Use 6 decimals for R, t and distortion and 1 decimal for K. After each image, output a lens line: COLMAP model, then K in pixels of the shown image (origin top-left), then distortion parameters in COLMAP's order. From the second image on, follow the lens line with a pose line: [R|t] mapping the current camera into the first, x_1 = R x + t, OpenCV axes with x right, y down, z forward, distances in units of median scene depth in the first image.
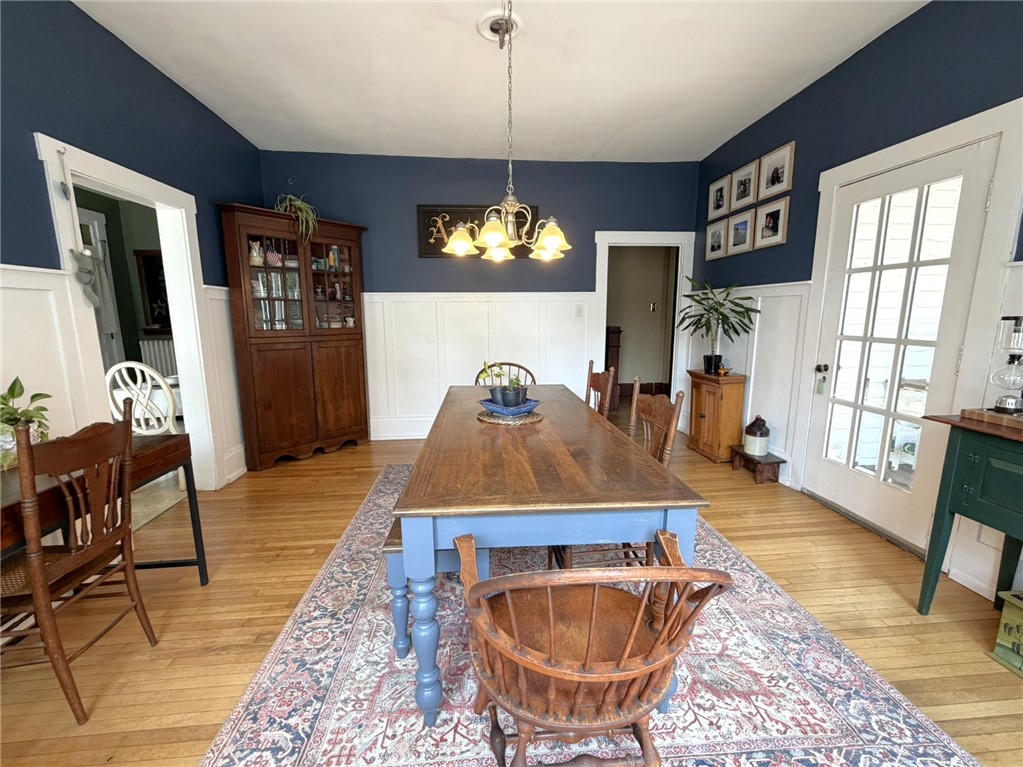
lens RADIAL K [[423.7, 0, 511.5], [0, 423.7, 383.5], [0, 0, 1]] dist [0.000614, 0.000024]
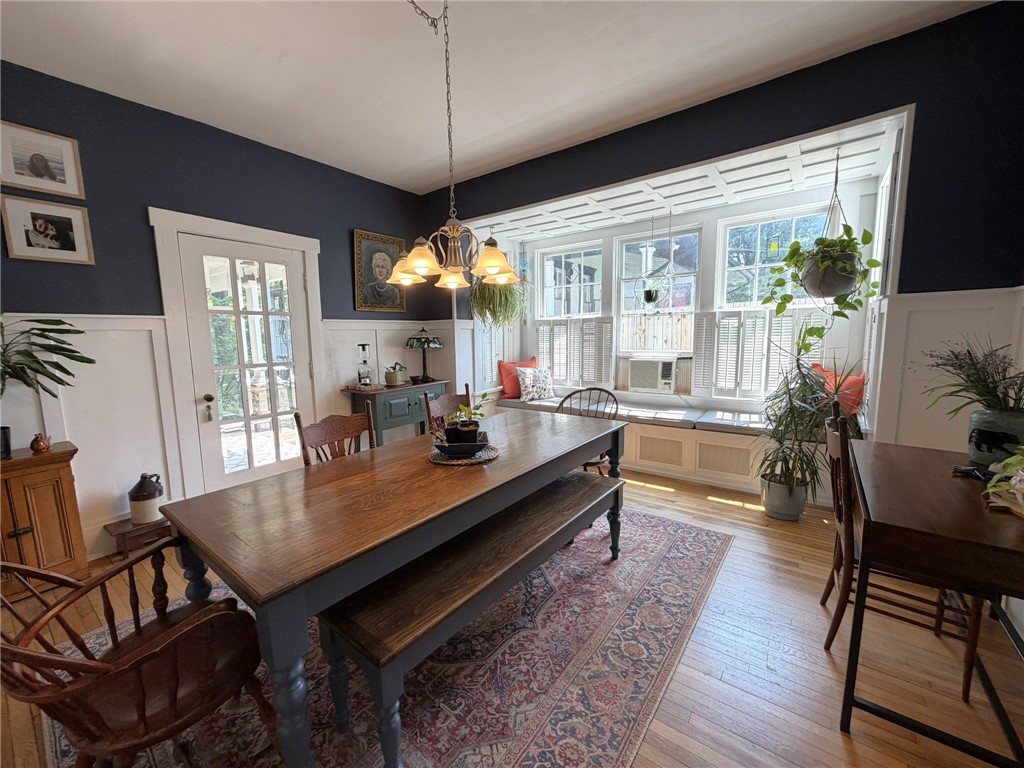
lens RADIAL K [[405.7, 0, 512.0], [0, 405.7, 384.0], [0, 0, 1]] dist [-0.000891, 0.000028]
pose [[-0.741292, -0.058280, 0.668648, -0.618943], [0.136602, 0.962272, 0.235315, -0.243736], [-0.657135, 0.265776, -0.705363, 1.411243]]
